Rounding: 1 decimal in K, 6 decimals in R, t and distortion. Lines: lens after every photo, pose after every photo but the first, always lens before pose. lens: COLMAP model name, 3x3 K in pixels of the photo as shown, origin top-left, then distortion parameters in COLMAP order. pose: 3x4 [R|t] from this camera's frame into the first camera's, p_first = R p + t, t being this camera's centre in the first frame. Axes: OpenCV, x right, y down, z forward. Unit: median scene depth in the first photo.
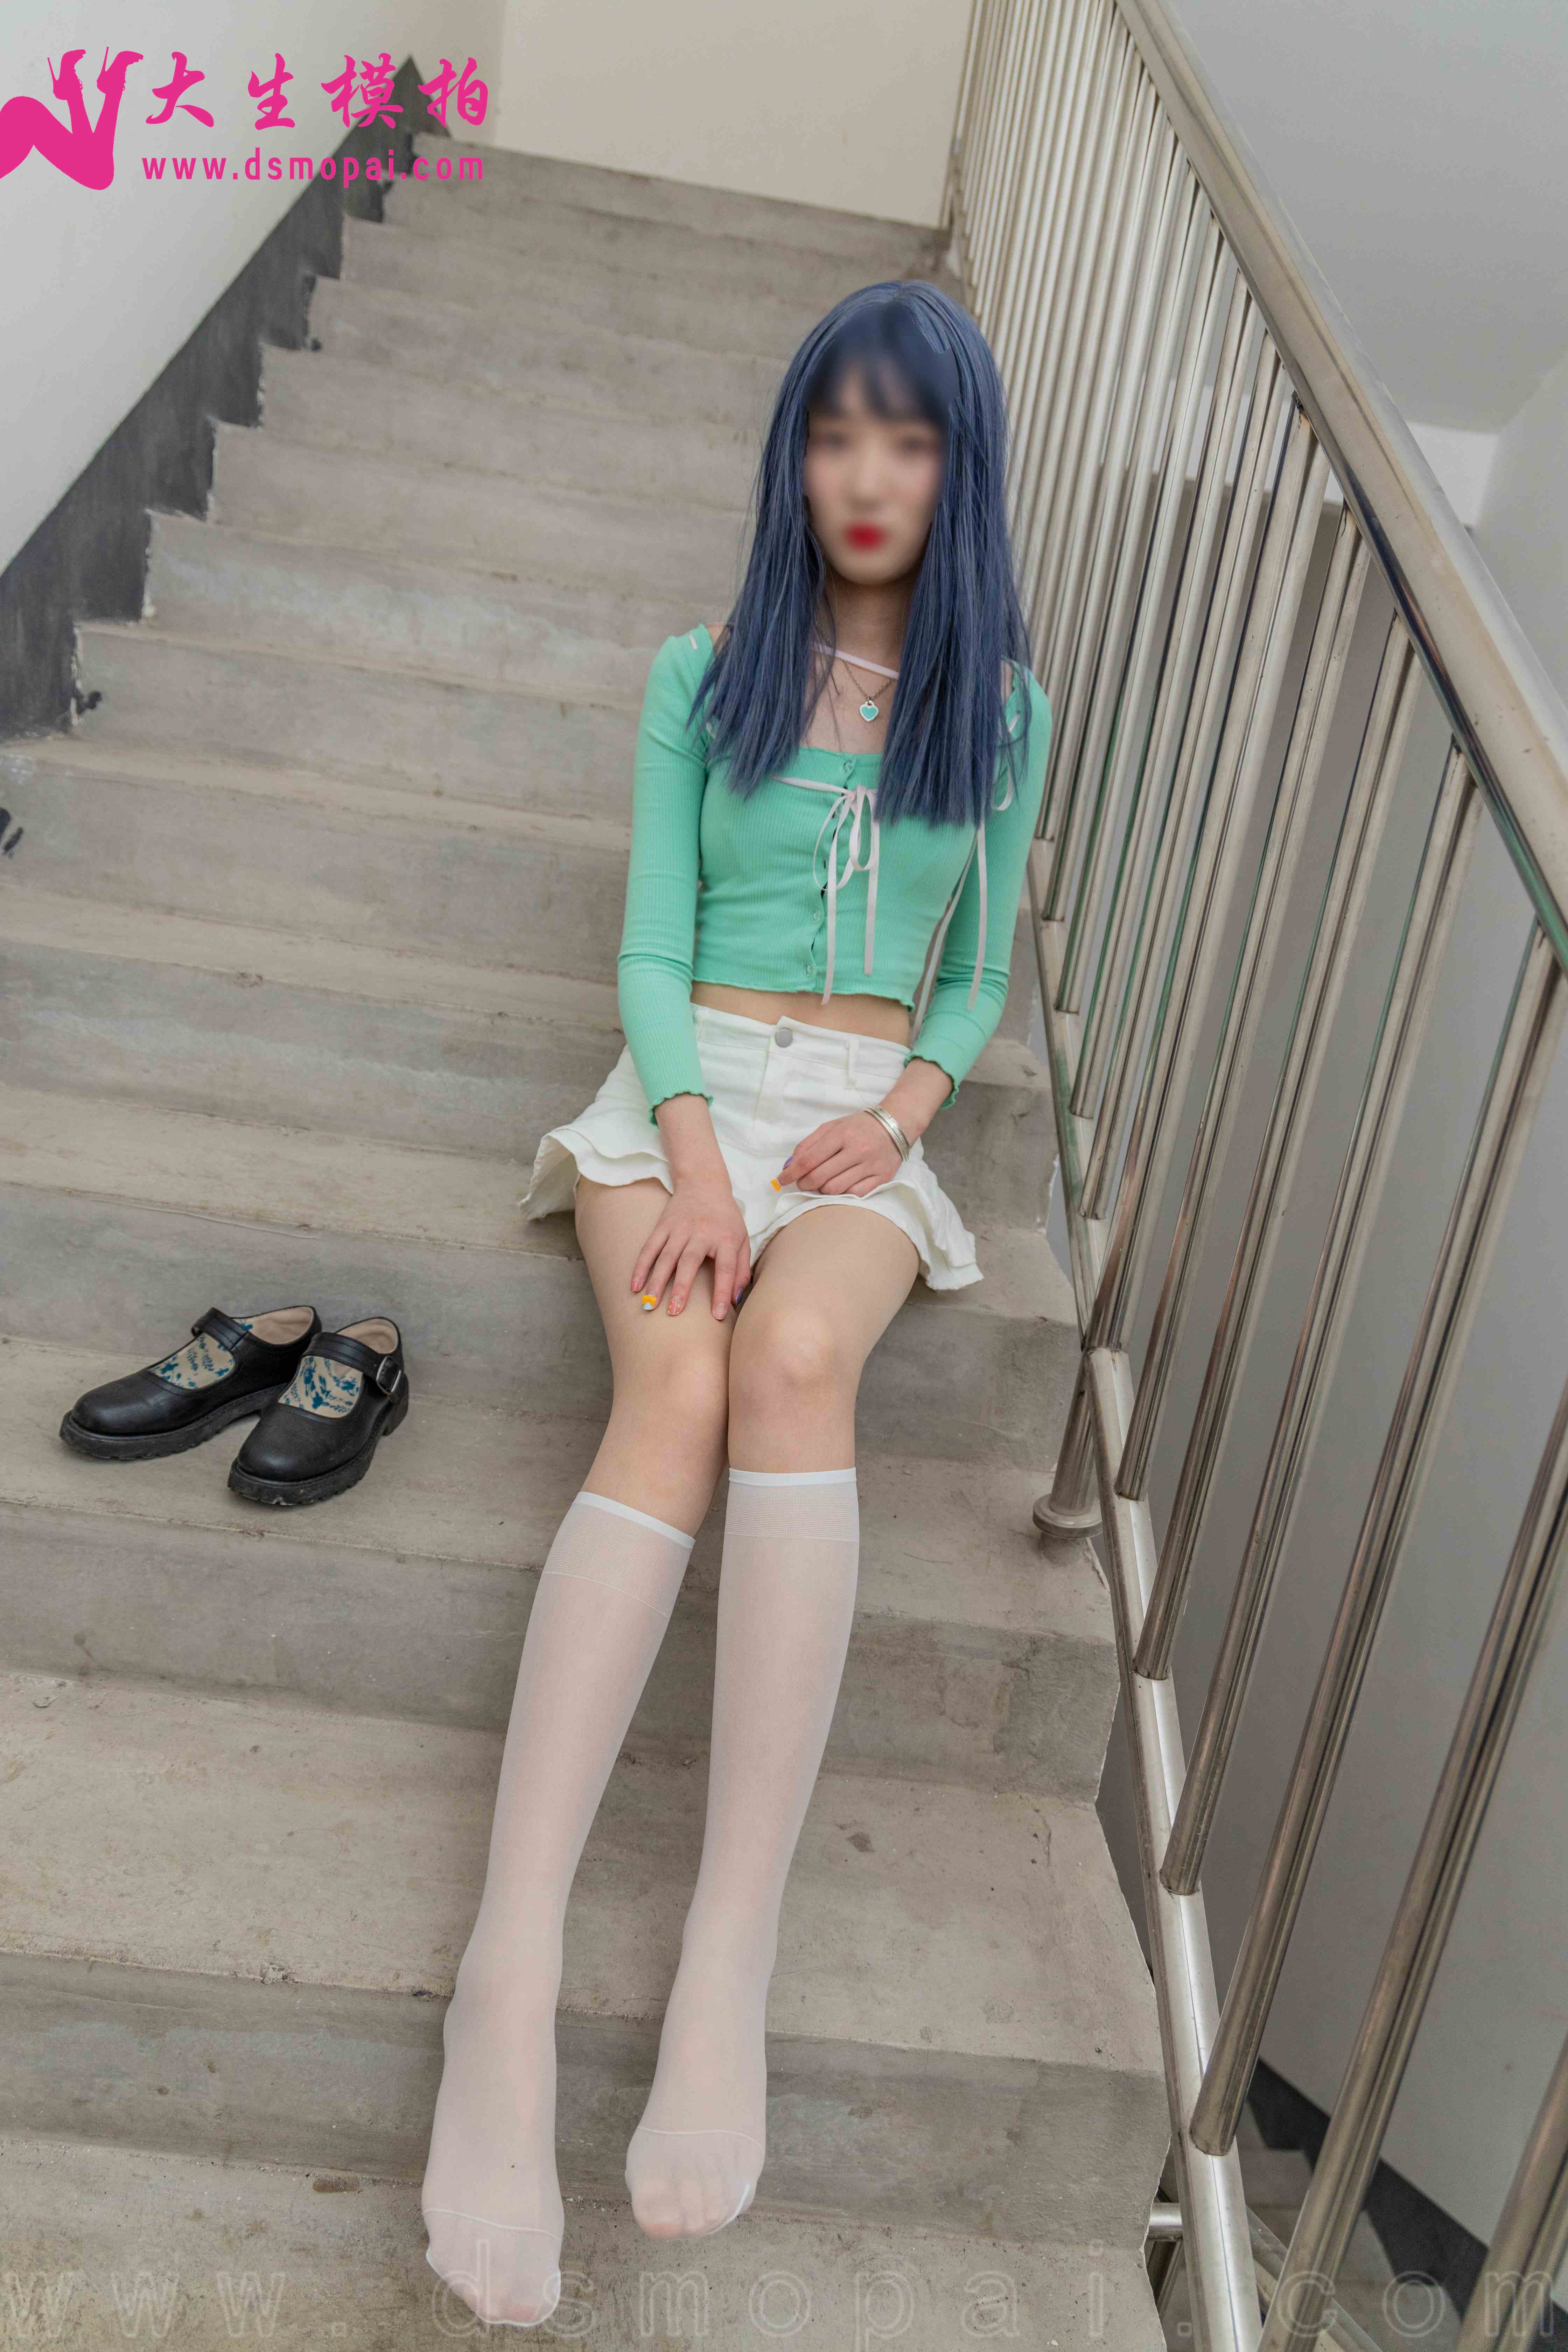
lens RADIAL K [[1611.0, 0, 779.0], [0, 1611.0, 1180.9], [0, 0, 1]] dist [0.019758, -0.001273]
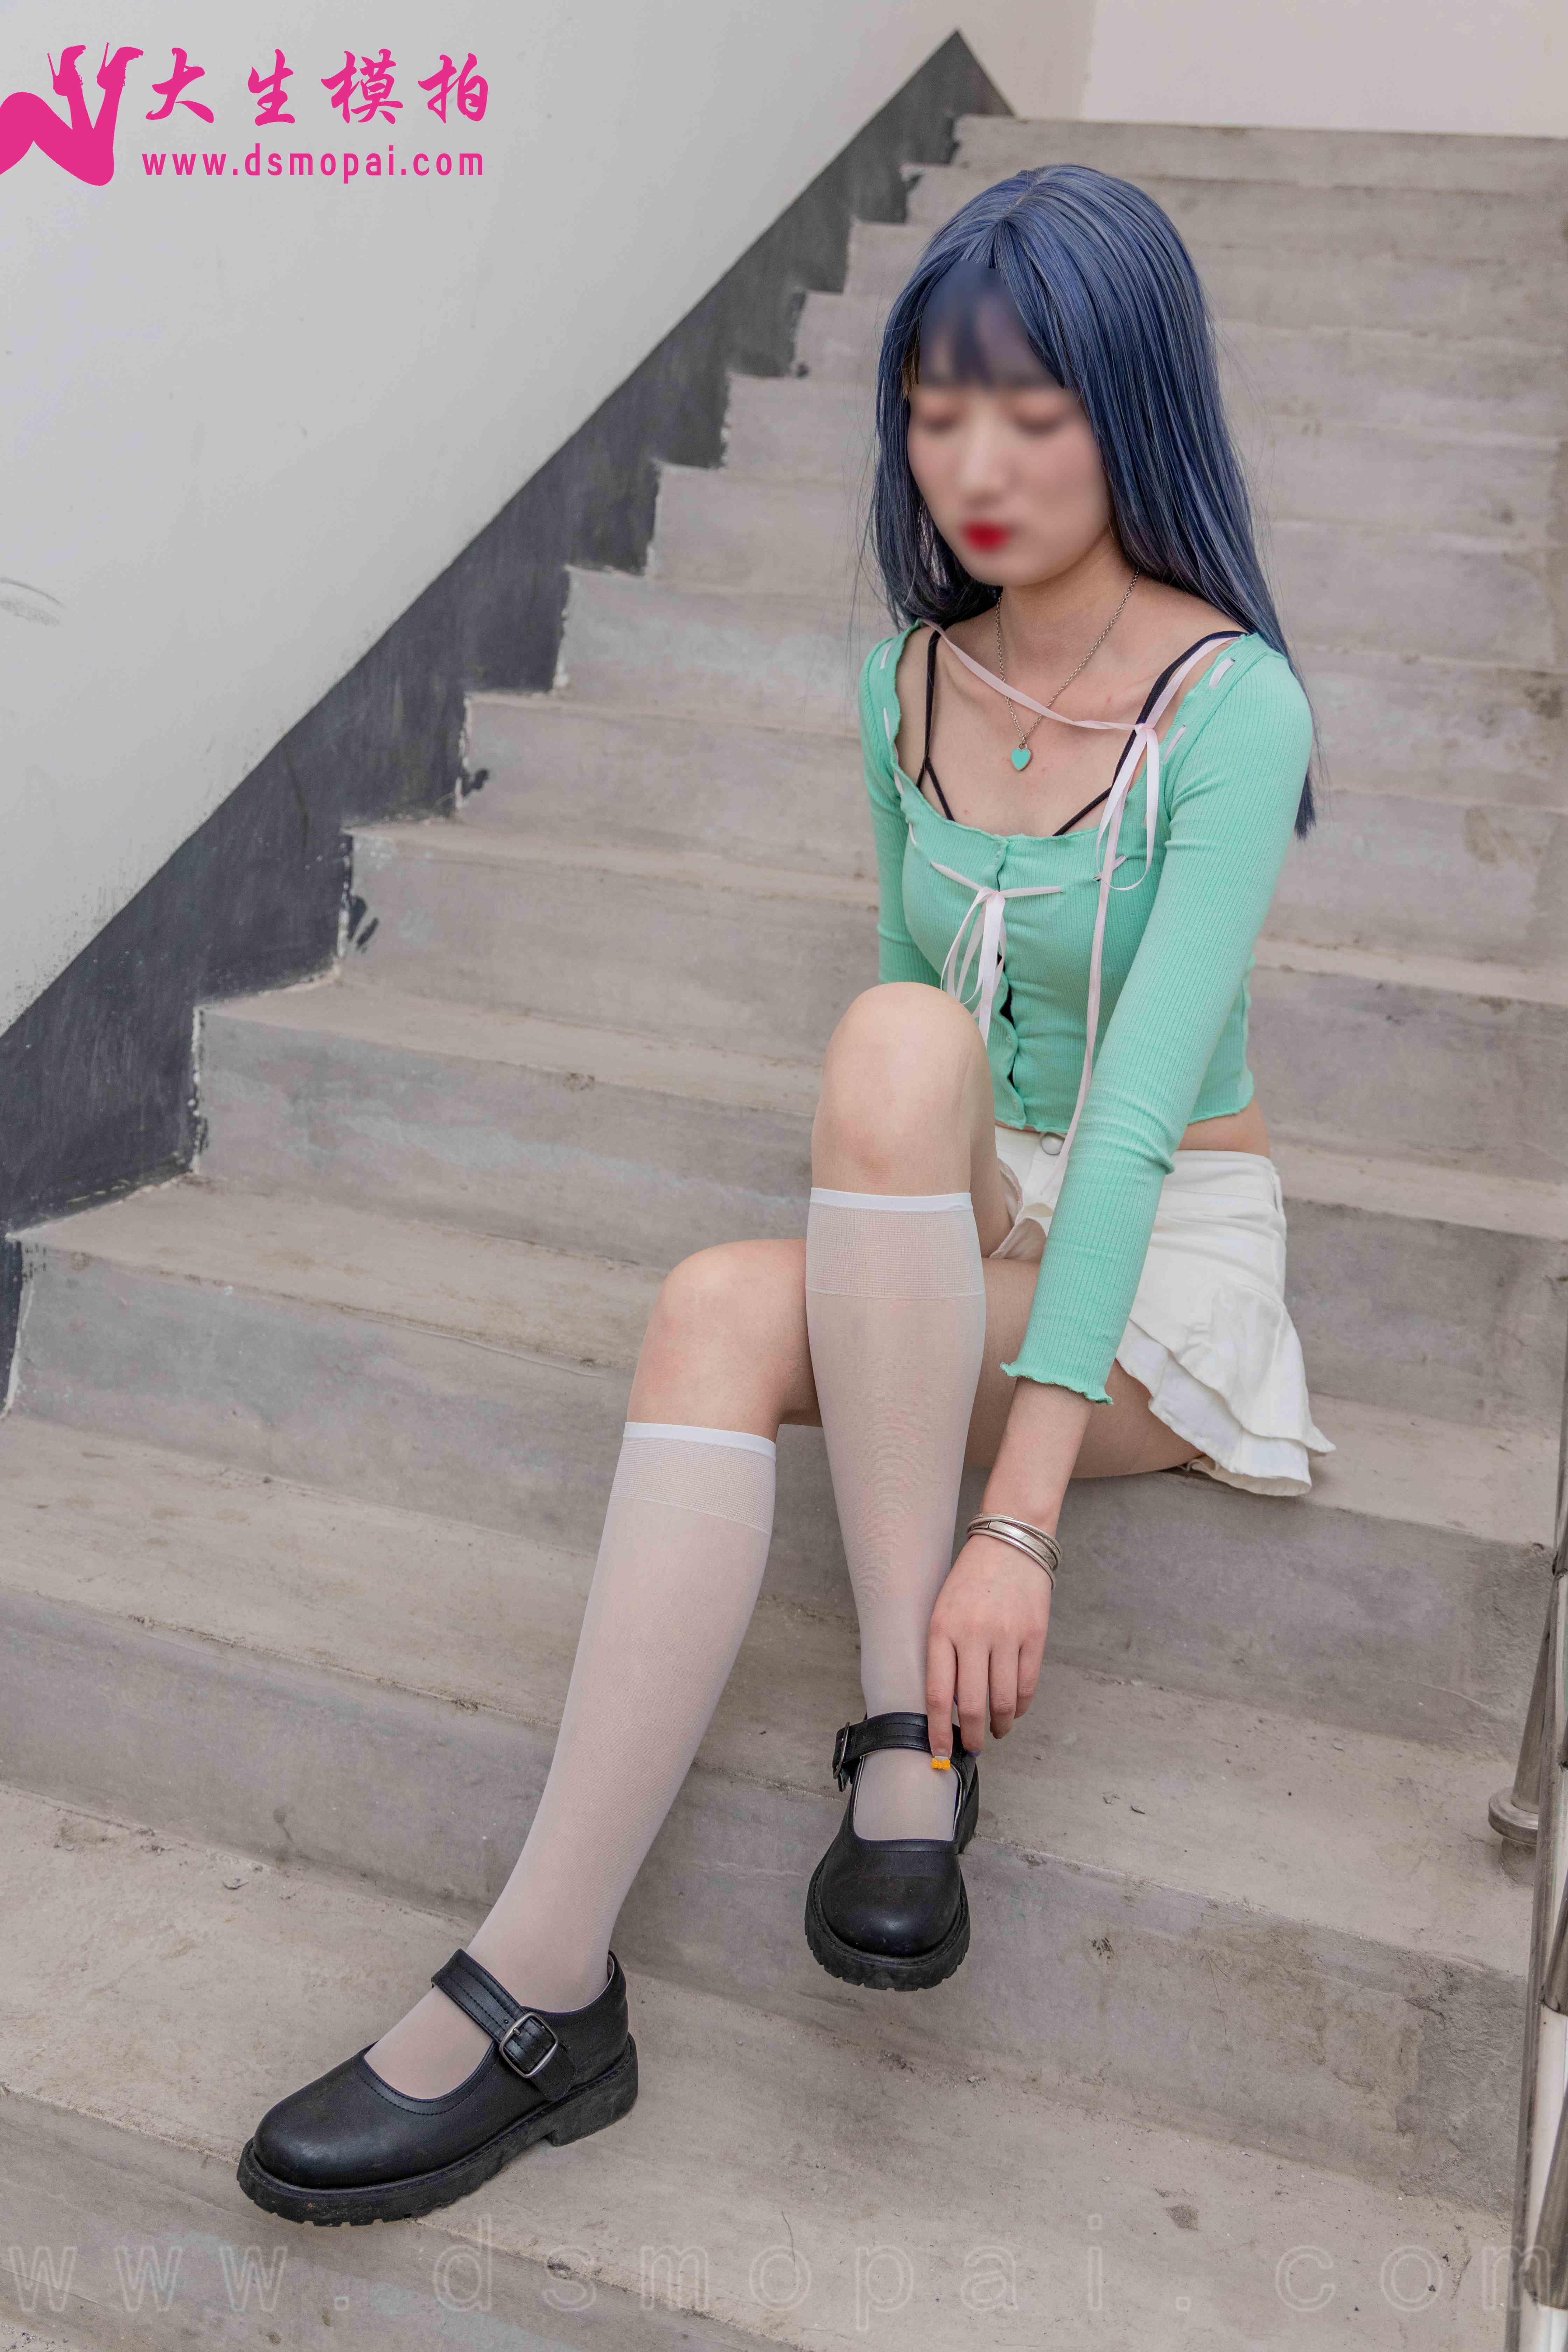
lens RADIAL K [[2244.4, 0, 793.0], [0, 2244.4, 1198.8], [0, 0, 1]] dist [0.015414, 0.001179]
pose [[0.947110, 0.023428, -0.320054, 0.150142], [-0.062516, 0.991694, -0.112408, 0.059535], [0.314762, 0.126471, 0.940707, -0.053214]]
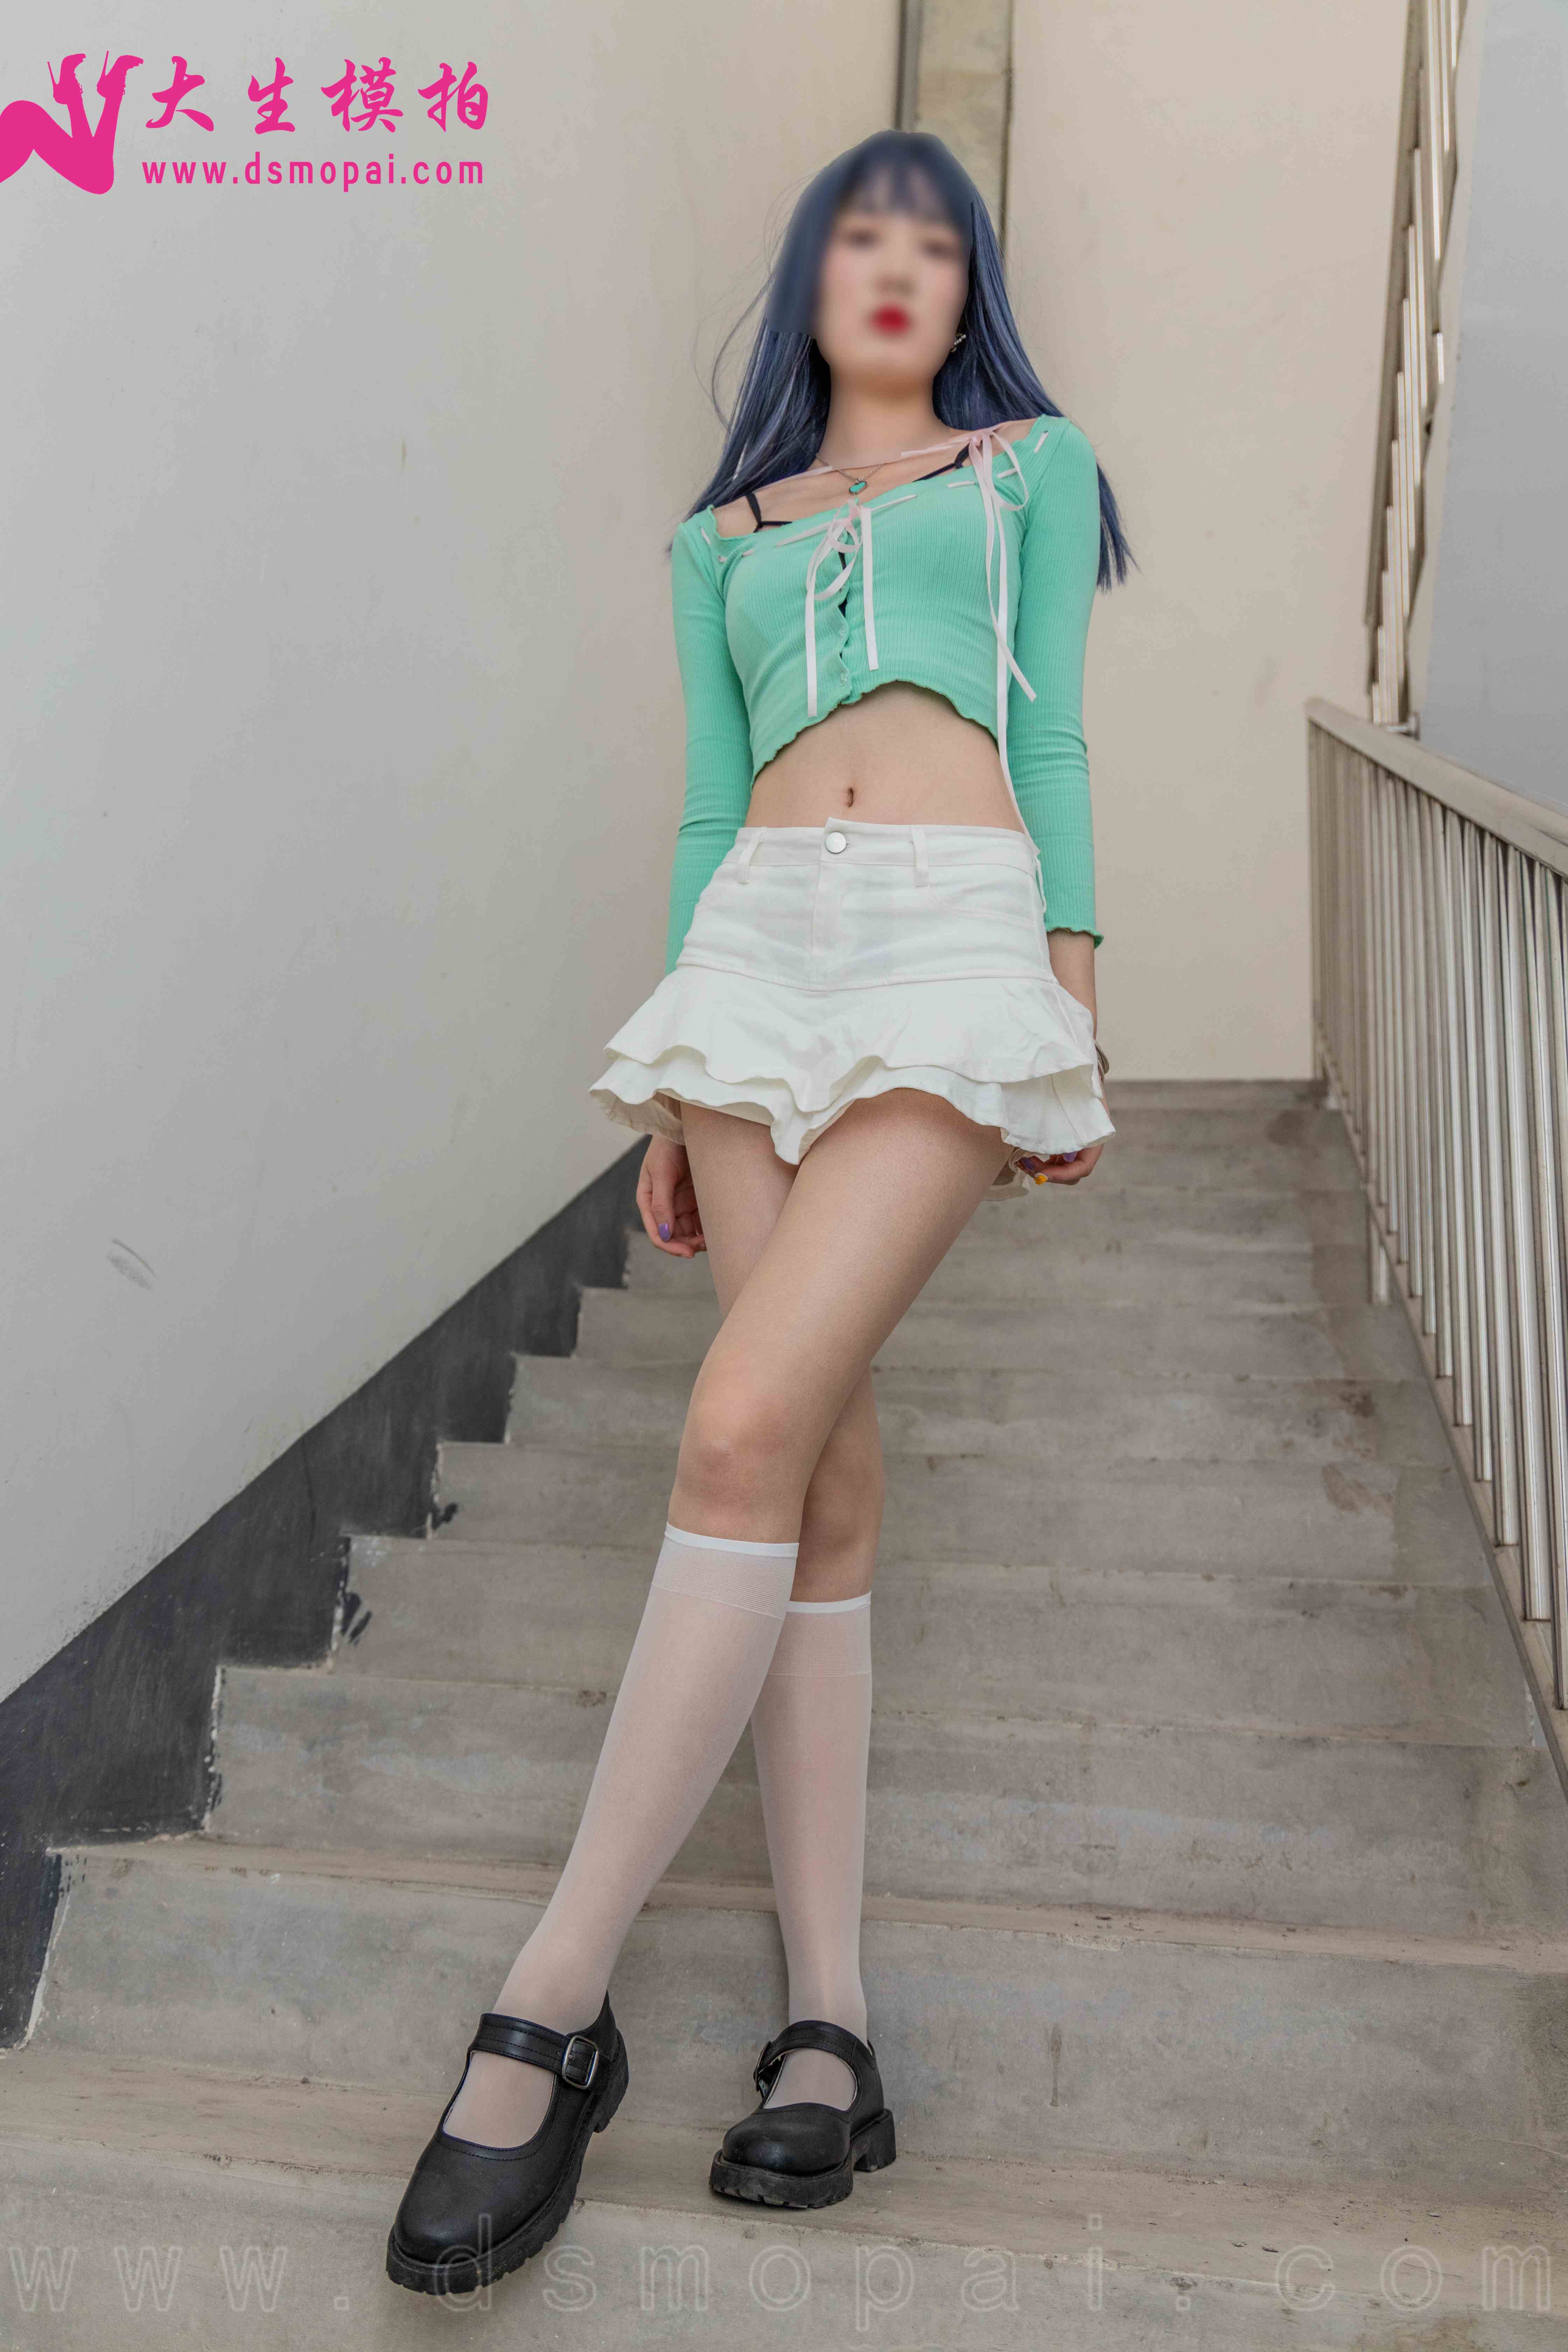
lens RADIAL K [[2084.6, 0, 773.5], [0, 2084.6, 1179.4], [0, 0, 1]] dist [0.011075, -0.002872]
pose [[0.970168, -0.148020, -0.191998, 0.037090], [0.016205, 0.829791, -0.557839, 0.286164], [0.241890, 0.538086, 0.807436, -0.072510]]
